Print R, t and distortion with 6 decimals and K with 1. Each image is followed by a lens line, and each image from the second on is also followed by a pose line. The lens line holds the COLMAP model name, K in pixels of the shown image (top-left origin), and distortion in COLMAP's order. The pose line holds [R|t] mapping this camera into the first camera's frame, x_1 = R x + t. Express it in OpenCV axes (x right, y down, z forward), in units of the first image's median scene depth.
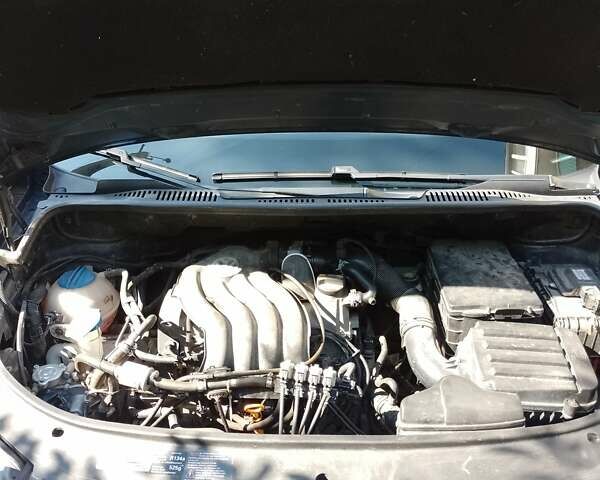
lens RADIAL K [[574.8, 0, 300.0], [0, 574.8, 240.0], [0, 0, 1]] dist [0.085202, -0.197231]
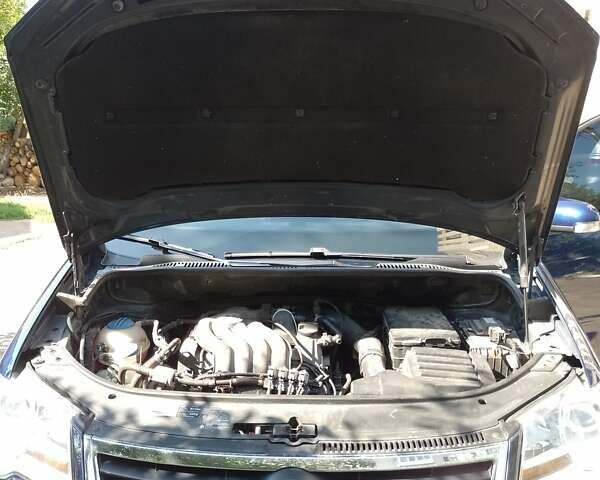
lens RADIAL K [[574.8, 0, 300.0], [0, 574.8, 240.0], [0, 0, 1]] dist [0.085202, -0.197231]
pose [[0.999927, 0.011607, -0.003329, 0.037119], [-0.012075, 0.957705, -0.287500, 0.274864], [-0.000149, 0.287519, 0.957775, -0.368297]]
